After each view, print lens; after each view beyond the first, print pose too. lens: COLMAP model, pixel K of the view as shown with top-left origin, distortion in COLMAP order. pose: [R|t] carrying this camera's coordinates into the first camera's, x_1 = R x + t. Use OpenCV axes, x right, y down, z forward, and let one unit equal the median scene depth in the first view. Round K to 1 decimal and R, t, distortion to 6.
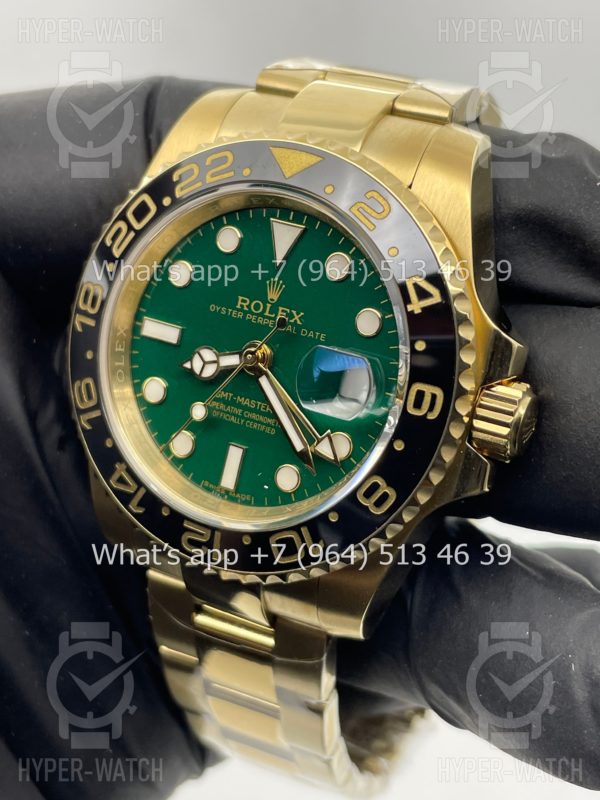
lens RADIAL K [[1278.3, 0, 300.7], [0, 1278.3, 396.2], [0, 0, 1]] dist [0.011897, 0.000000]
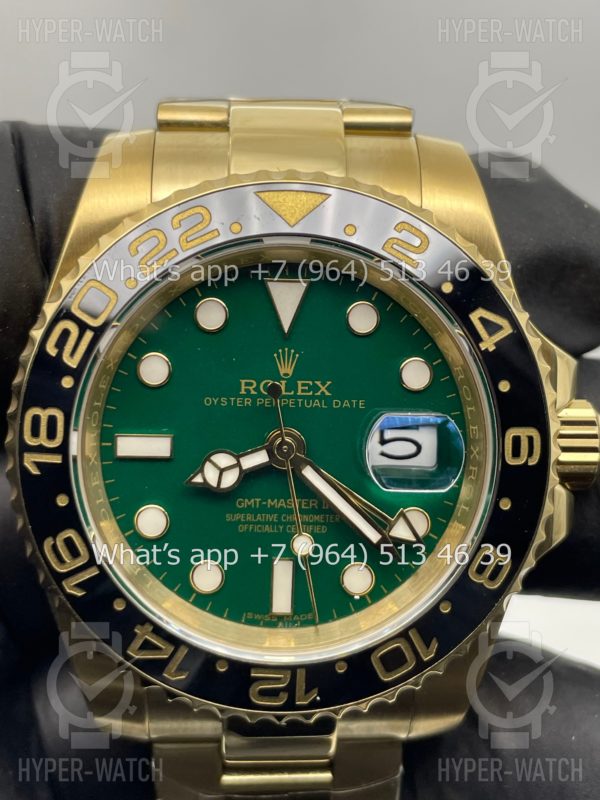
lens RADIAL K [[1278.3, 0, 303.5], [0, 1278.3, 351.1], [0, 0, 1]] dist [0.011897, 0.000000]
pose [[0.867599, -0.223632, 0.444141, -0.370798], [0.238566, 0.970858, 0.022820, -0.105191], [-0.436301, 0.086159, 0.895666, 0.256045]]
